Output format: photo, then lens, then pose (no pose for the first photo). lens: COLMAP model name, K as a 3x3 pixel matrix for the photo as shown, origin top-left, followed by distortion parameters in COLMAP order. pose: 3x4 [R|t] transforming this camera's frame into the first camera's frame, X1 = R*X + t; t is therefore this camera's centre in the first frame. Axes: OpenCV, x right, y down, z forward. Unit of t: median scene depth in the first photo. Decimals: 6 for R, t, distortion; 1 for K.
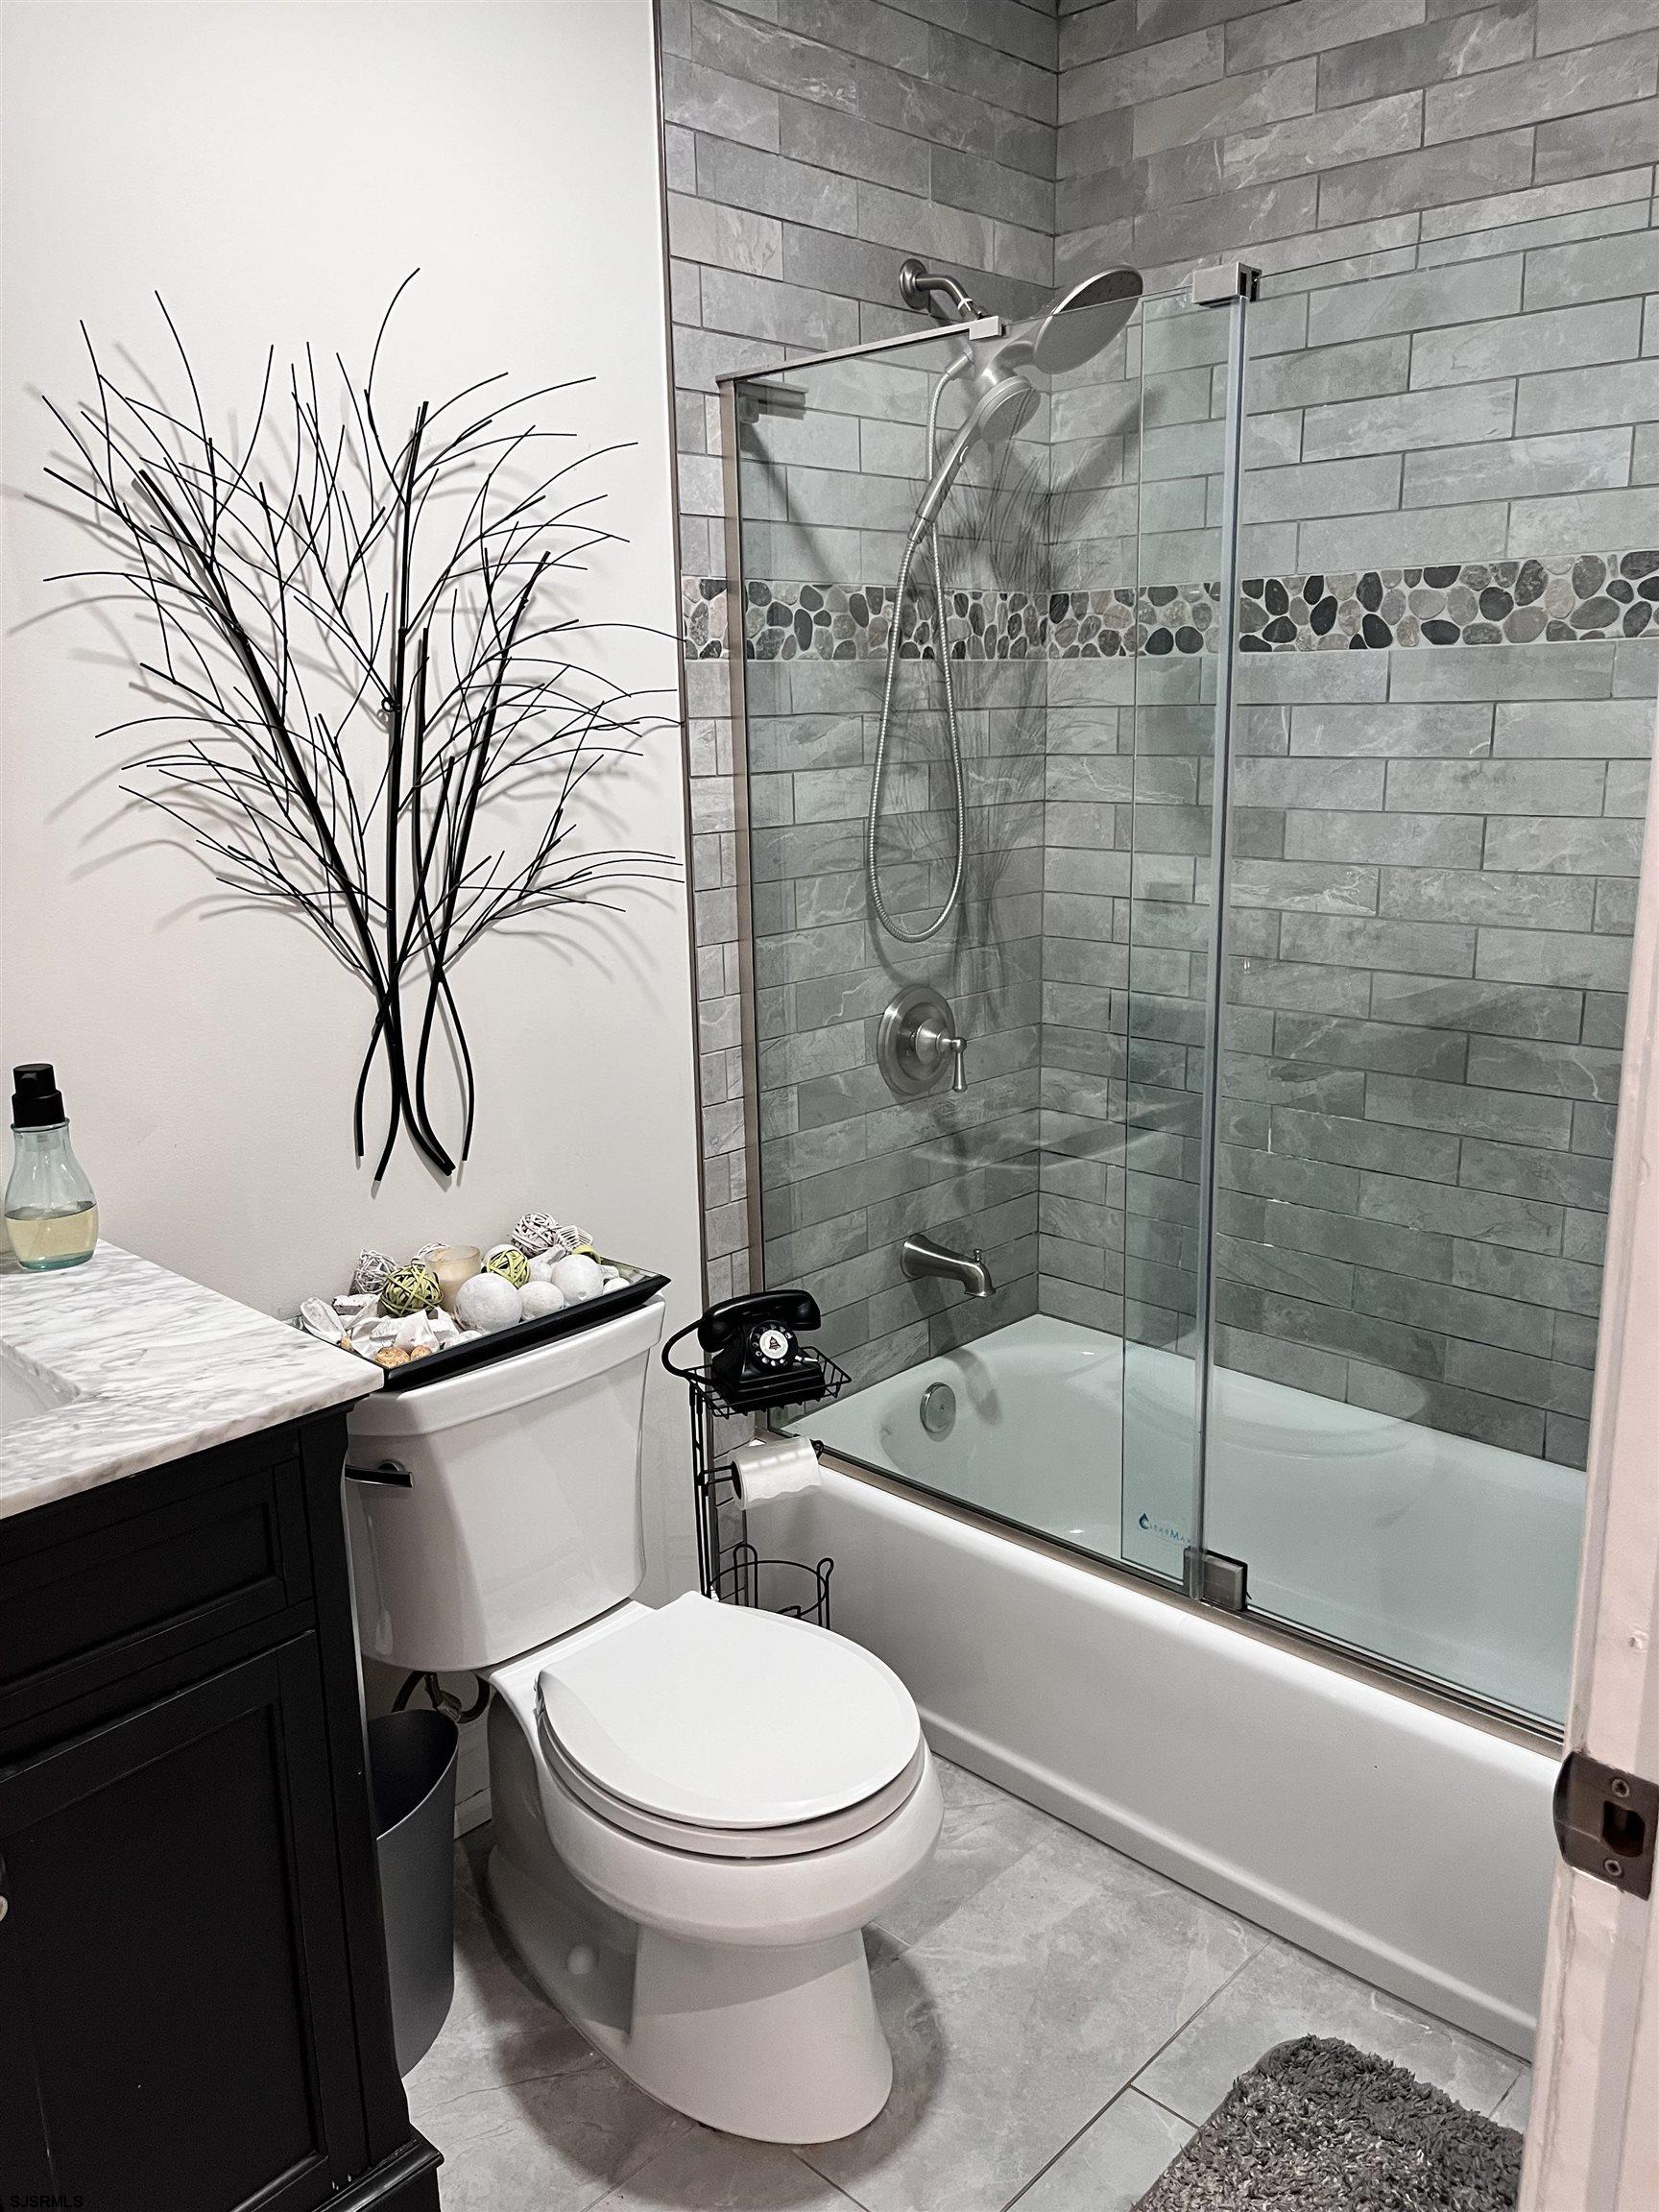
lens RADIAL K [[1664.5, 0, 799.6], [0, 1664.5, 1109.8], [0, 0, 1]] dist [0.063250, -0.097128]
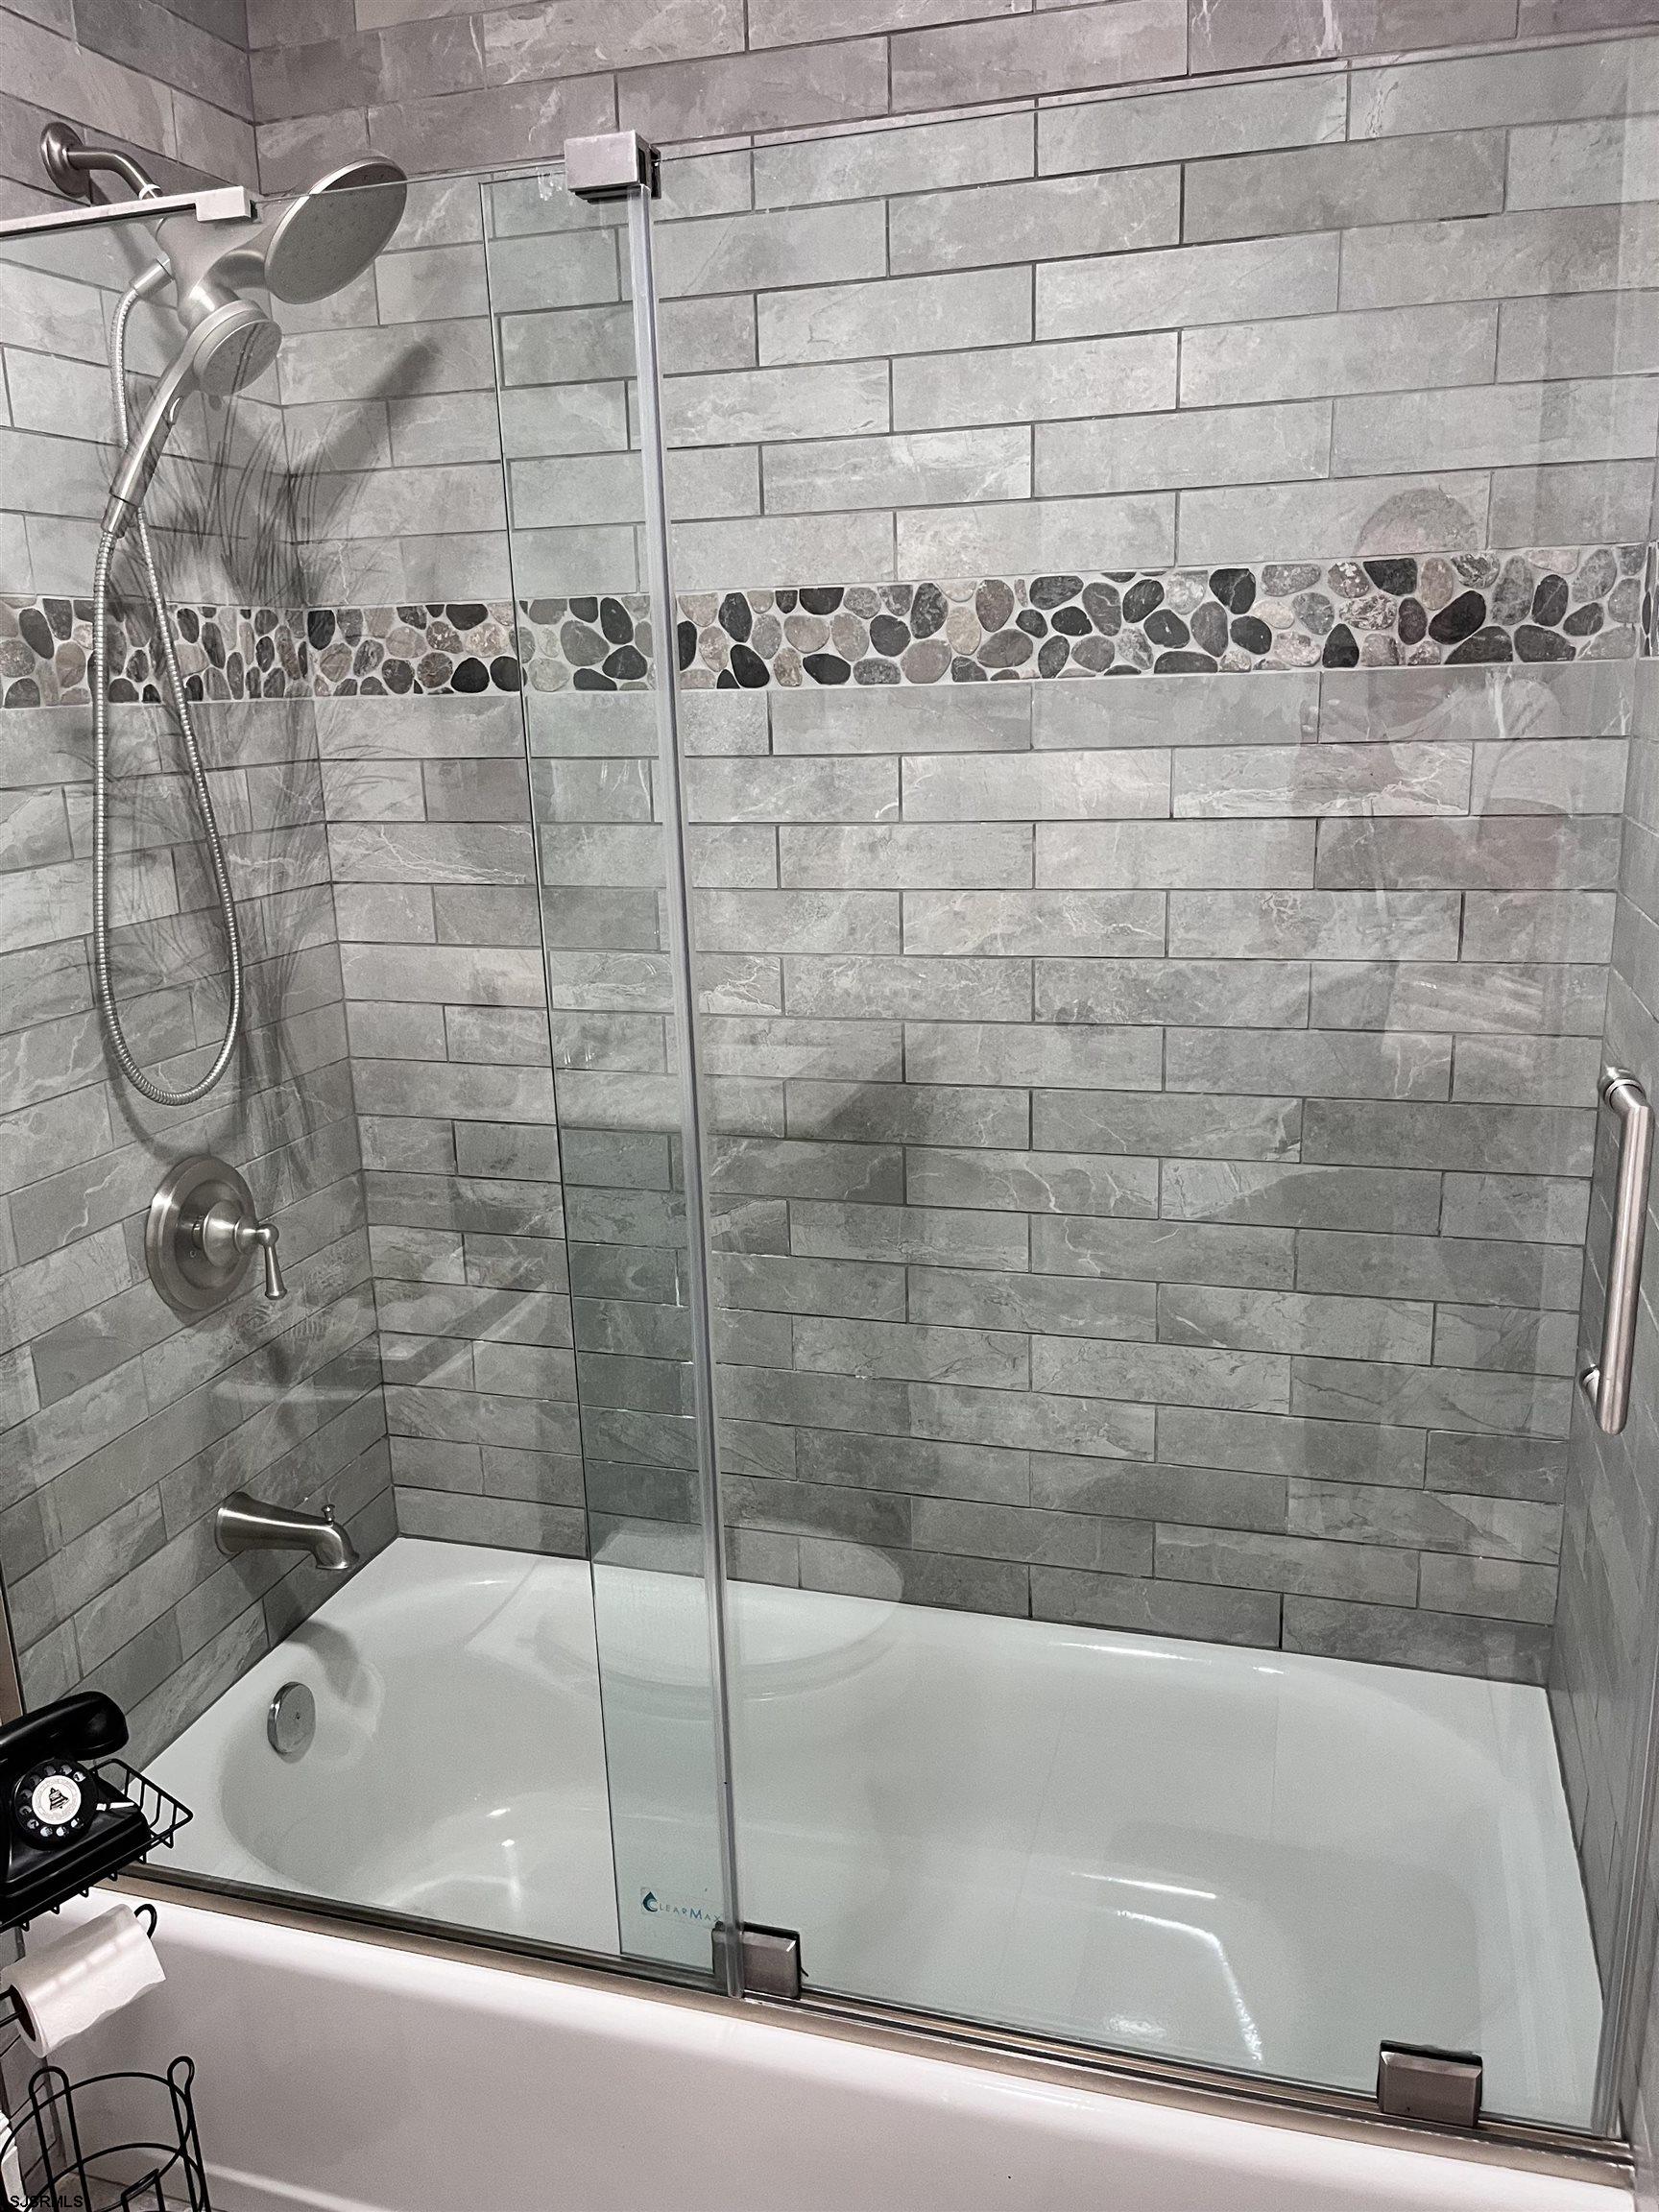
lens RADIAL K [[1664.5, 0, 799.6], [0, 1664.5, 1109.8], [0, 0, 1]] dist [0.063250, -0.097128]
pose [[0.889325, -0.122024, 0.440694, -0.012531], [0.121598, 0.992146, 0.029330, -0.090816], [-0.440811, 0.027504, 0.897178, 0.263697]]
